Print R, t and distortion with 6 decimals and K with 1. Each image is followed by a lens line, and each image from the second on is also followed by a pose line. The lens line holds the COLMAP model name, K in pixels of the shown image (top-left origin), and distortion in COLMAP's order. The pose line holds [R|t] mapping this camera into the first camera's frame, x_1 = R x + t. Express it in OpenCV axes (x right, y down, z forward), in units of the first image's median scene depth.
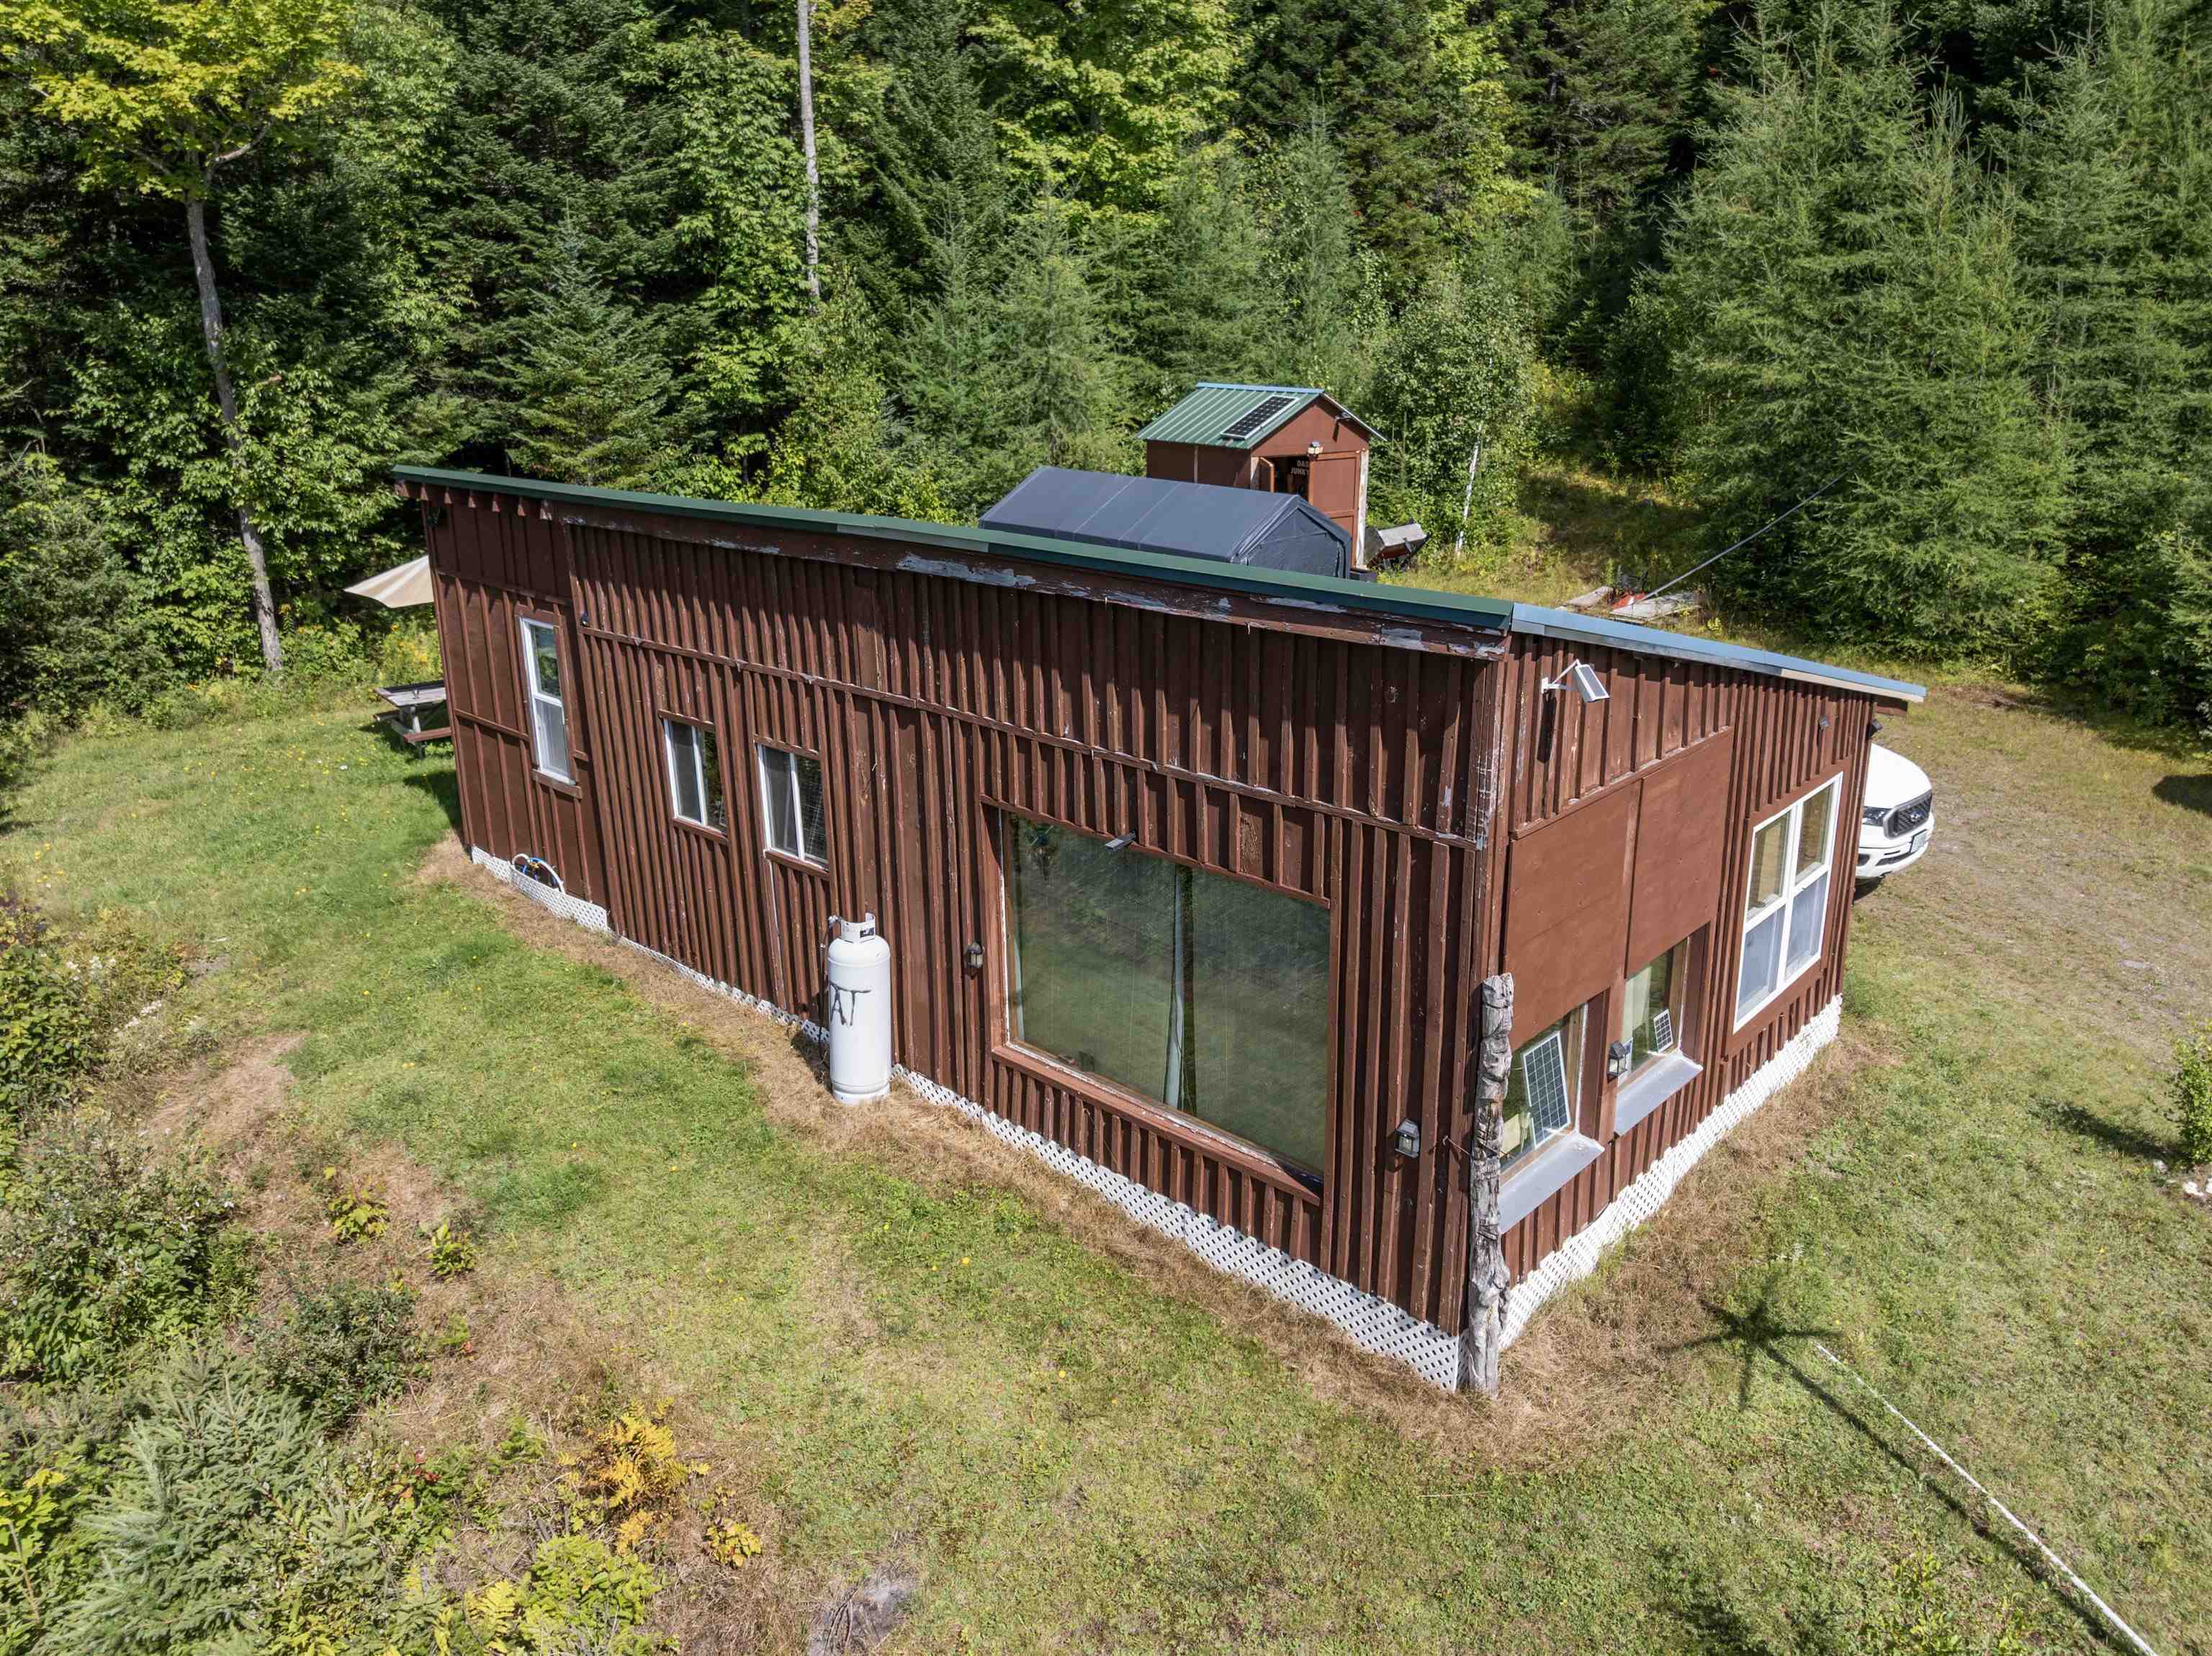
lens RADIAL K [[1576.5, 0, 1107.1], [0, 1576.5, 827.6], [0, 0, 1]] dist [-0.044265, 0.012364]
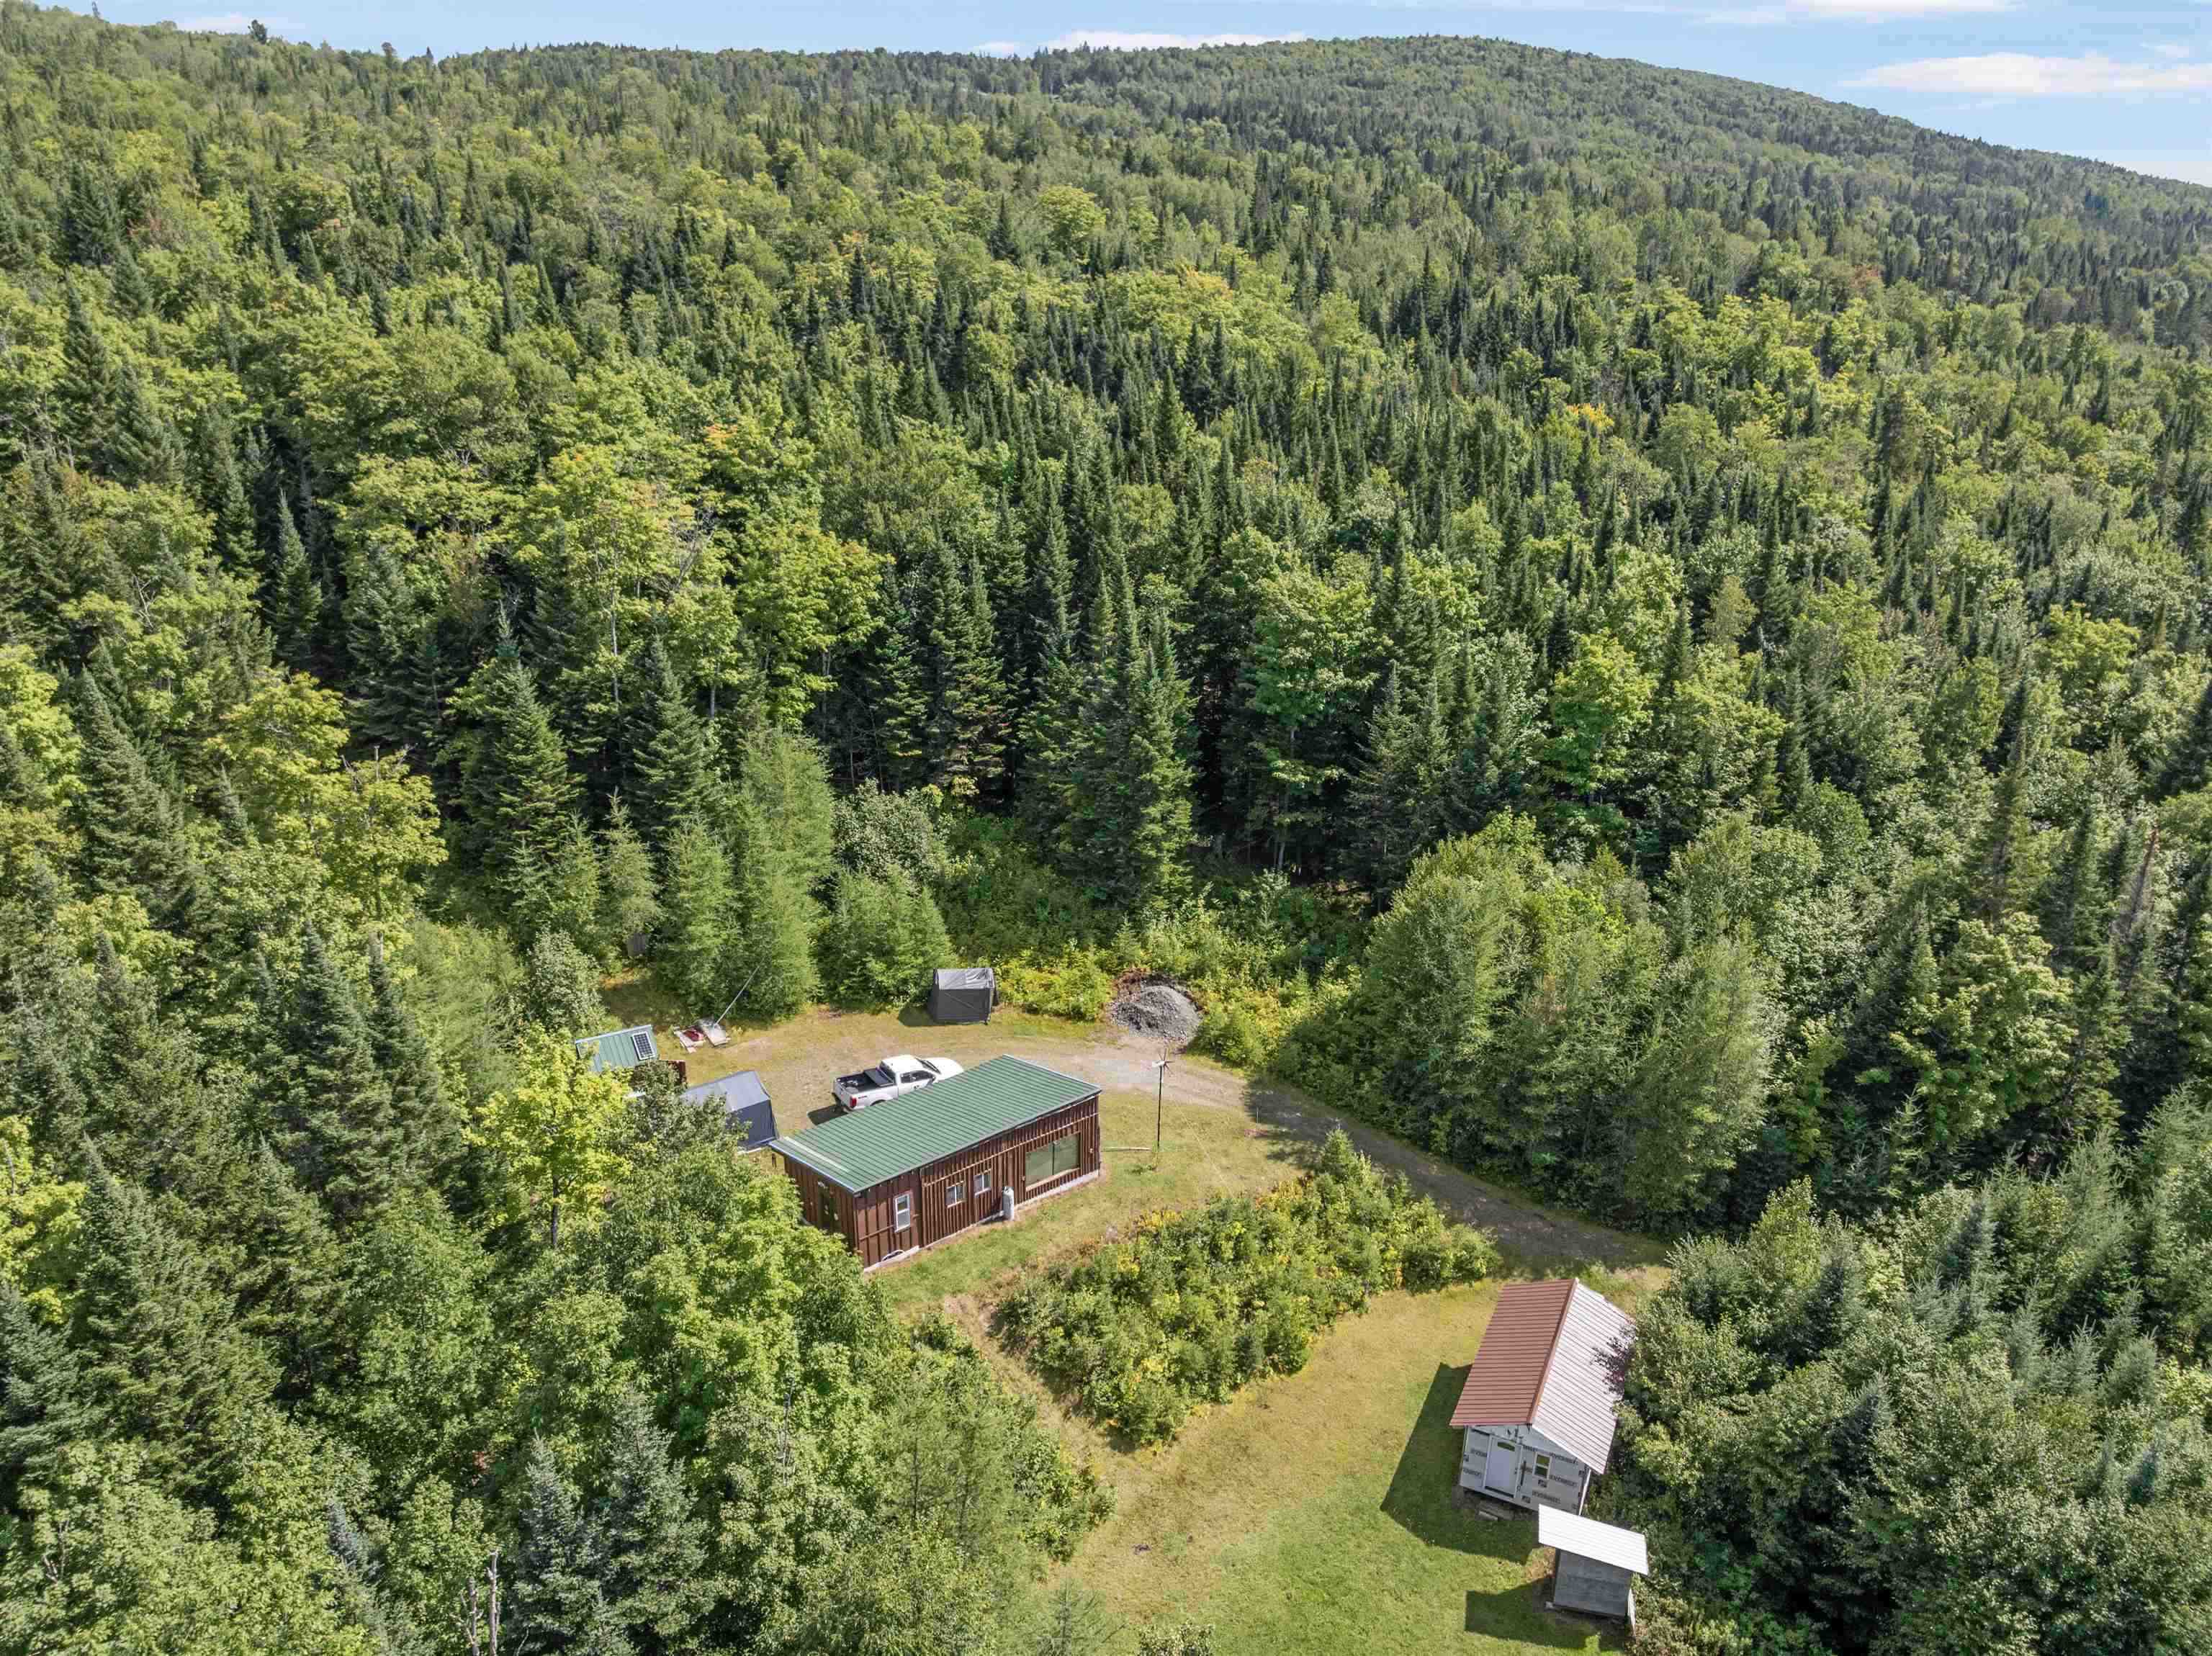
lens RADIAL K [[1551.9, 0, 1106.0], [0, 1551.9, 828.0], [0, 0, 1]] dist [-0.038792, 0.002597]
pose [[0.148803, -0.368829, 0.917509, -2.188914], [0.294686, 0.902222, 0.314891, -1.275855], [-0.943937, 0.223521, 0.242942, -0.453736]]
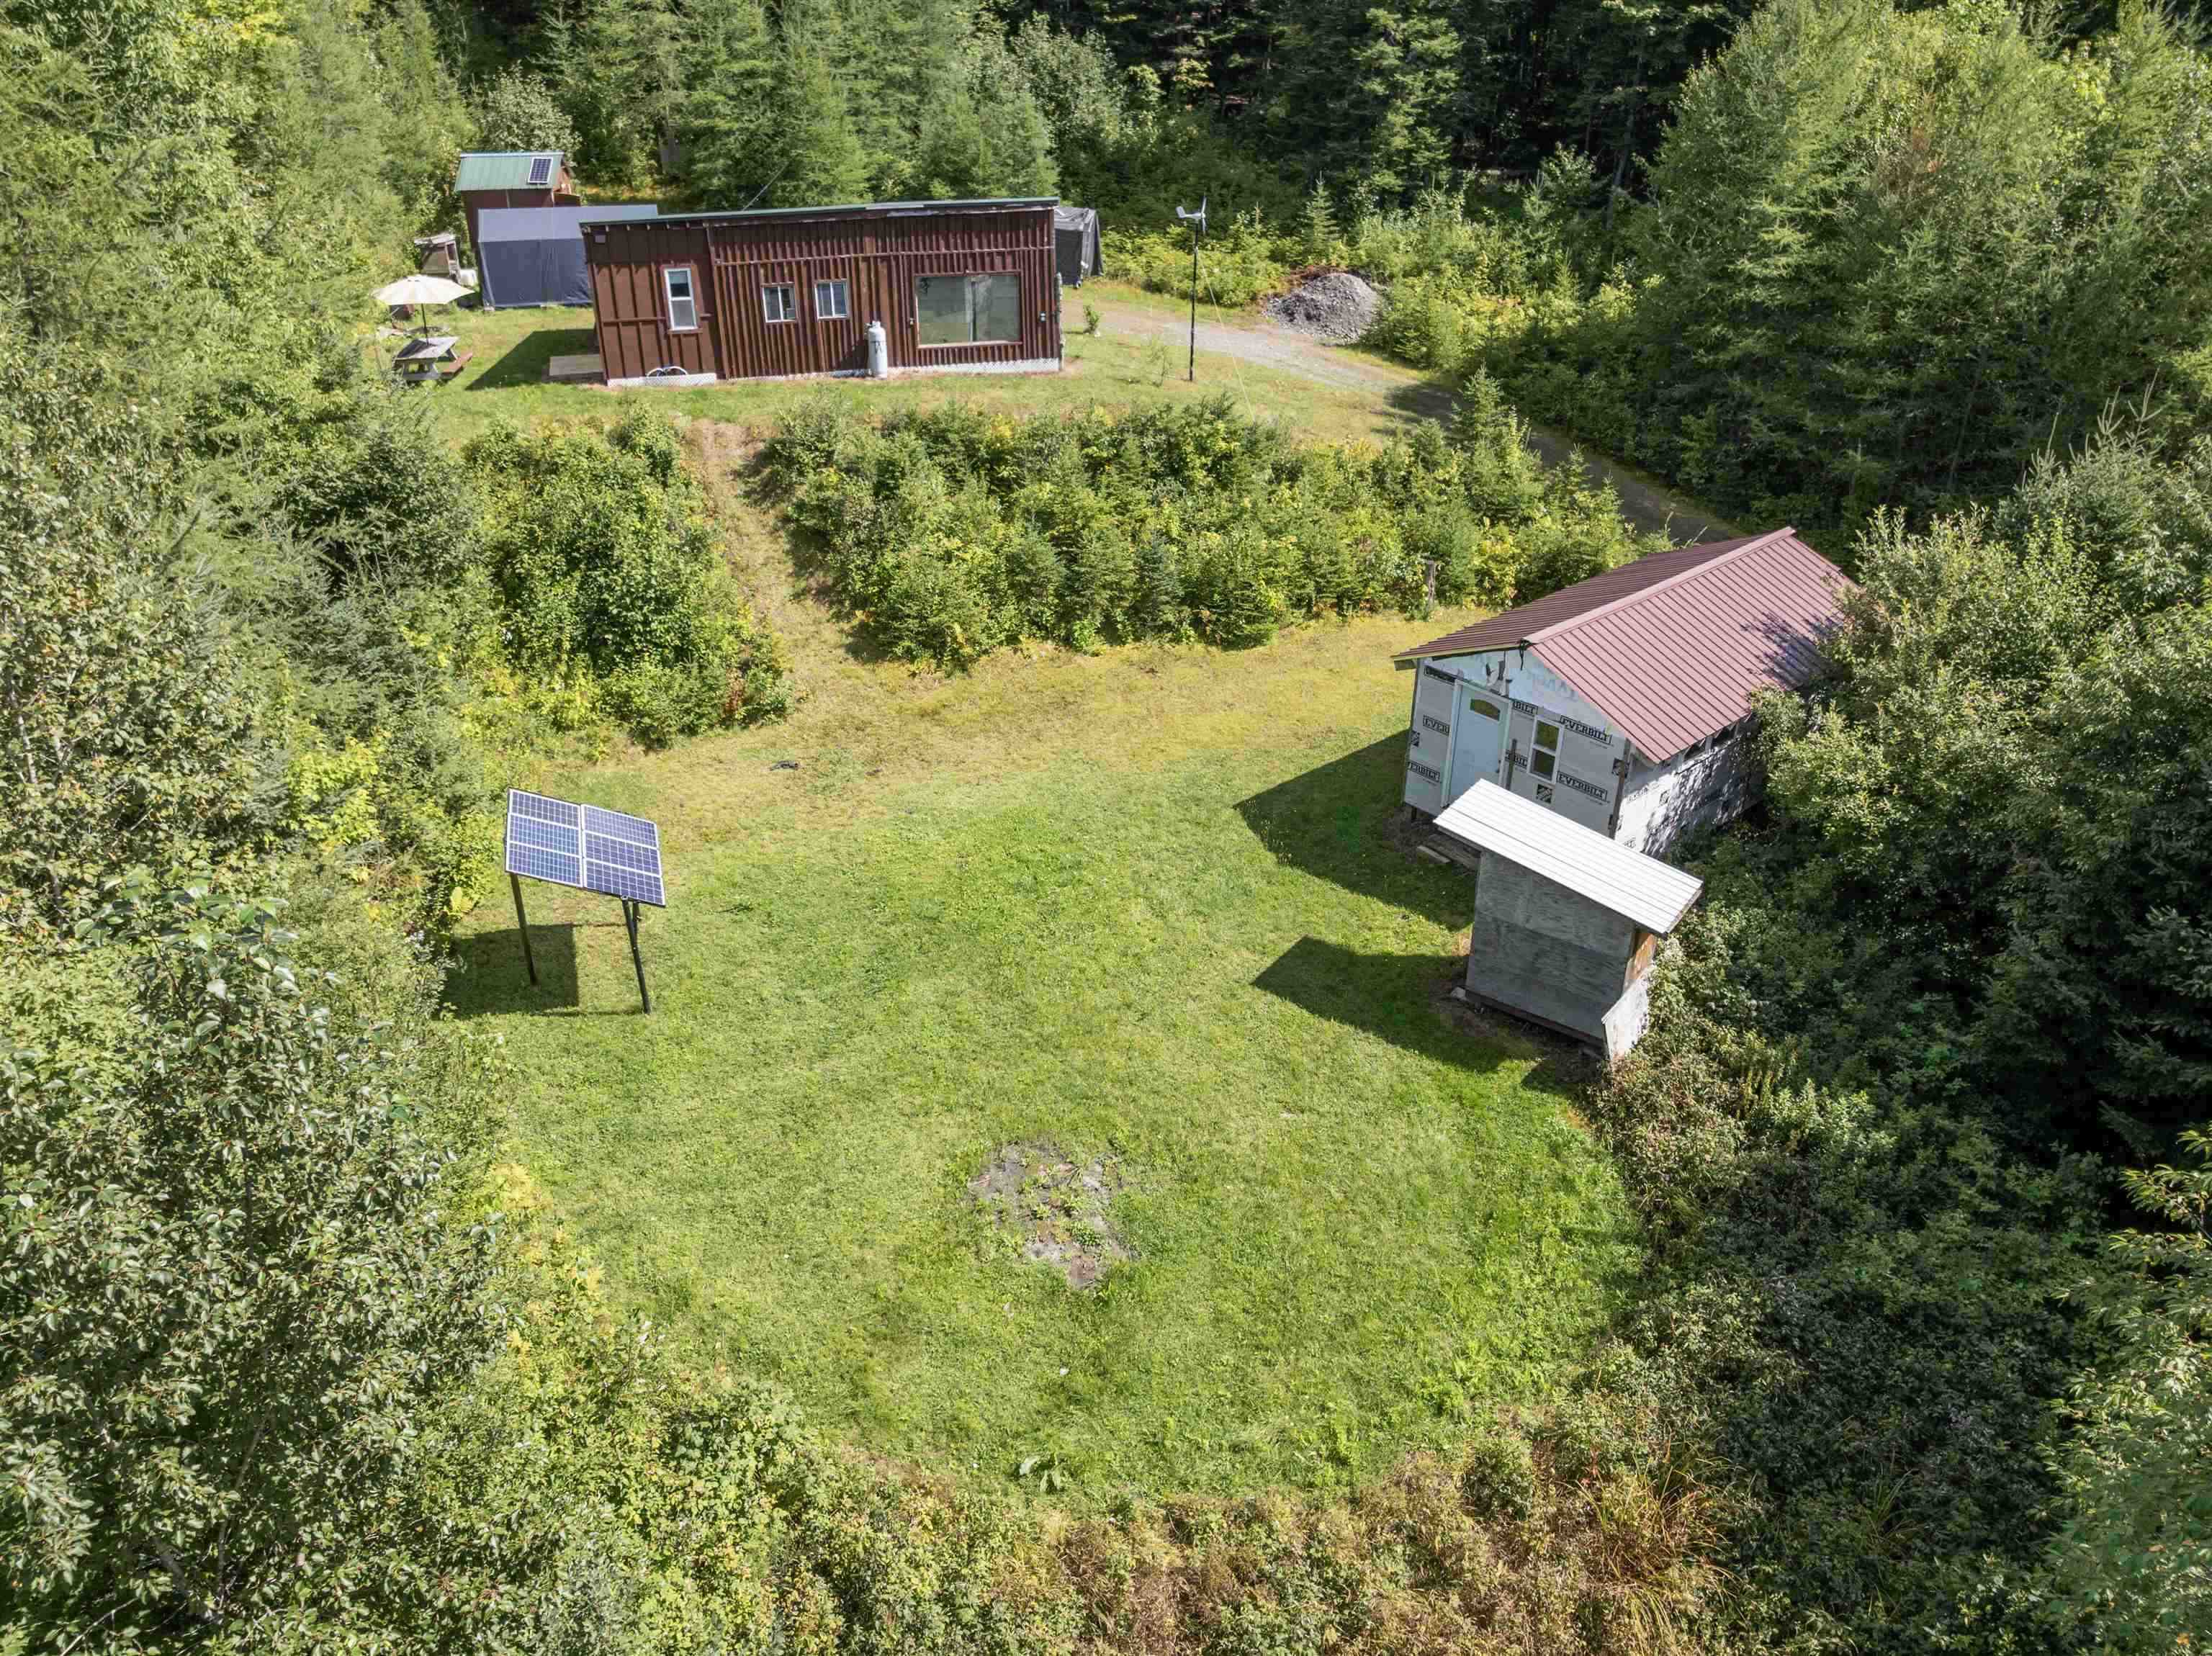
lens RADIAL K [[1538.9, 0, 1093.8], [0, 1538.9, 817.9], [0, 0, 1]] dist [-0.034460, 0.000573]
pose [[0.530107, -0.411590, 0.741337, -1.361044], [0.262768, 0.910990, 0.317884, 0.049450], [-0.806188, 0.026287, 0.591075, -0.665176]]
